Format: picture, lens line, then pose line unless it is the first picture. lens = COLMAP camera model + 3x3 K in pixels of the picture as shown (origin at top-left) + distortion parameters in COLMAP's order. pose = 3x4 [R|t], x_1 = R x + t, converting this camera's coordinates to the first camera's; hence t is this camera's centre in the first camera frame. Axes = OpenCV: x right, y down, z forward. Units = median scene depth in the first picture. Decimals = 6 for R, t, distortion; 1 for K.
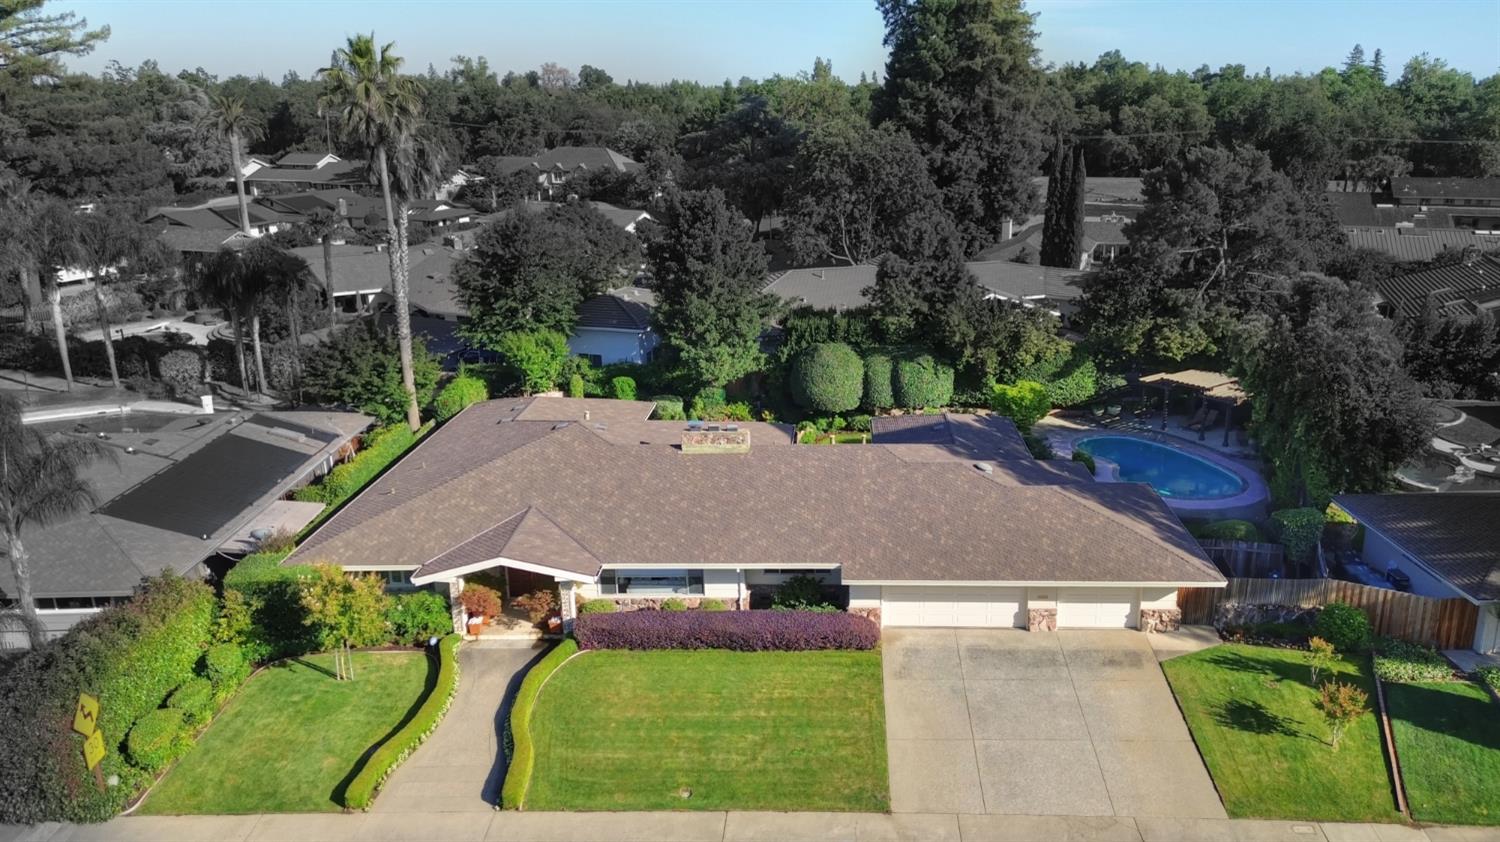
lens RADIAL K [[1136.9, 0, 824.8], [0, 1136.9, 423.3], [0, 0, 1]] dist [0.068515, -0.093232]
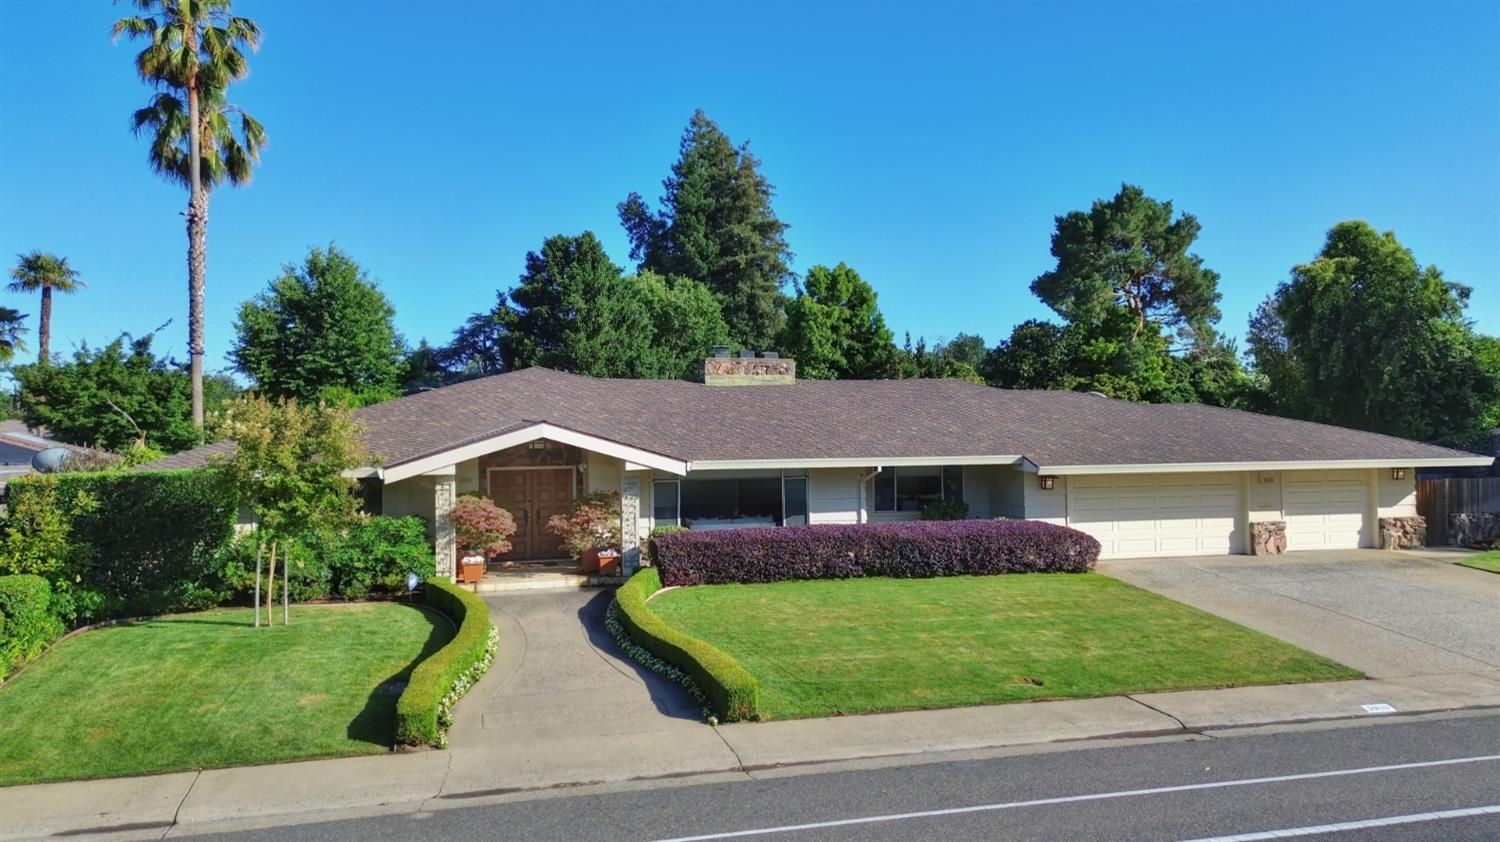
lens RADIAL K [[1103.2, 0, 750.0], [0, 1103.2, 421.0], [0, 0, 1]] dist [0.092612, -0.127154]
pose [[0.964750, -0.004811, 0.263125, -0.316824], [0.083587, 0.953662, -0.289035, 0.281385], [-0.249542, 0.300841, 0.920447, 0.410850]]
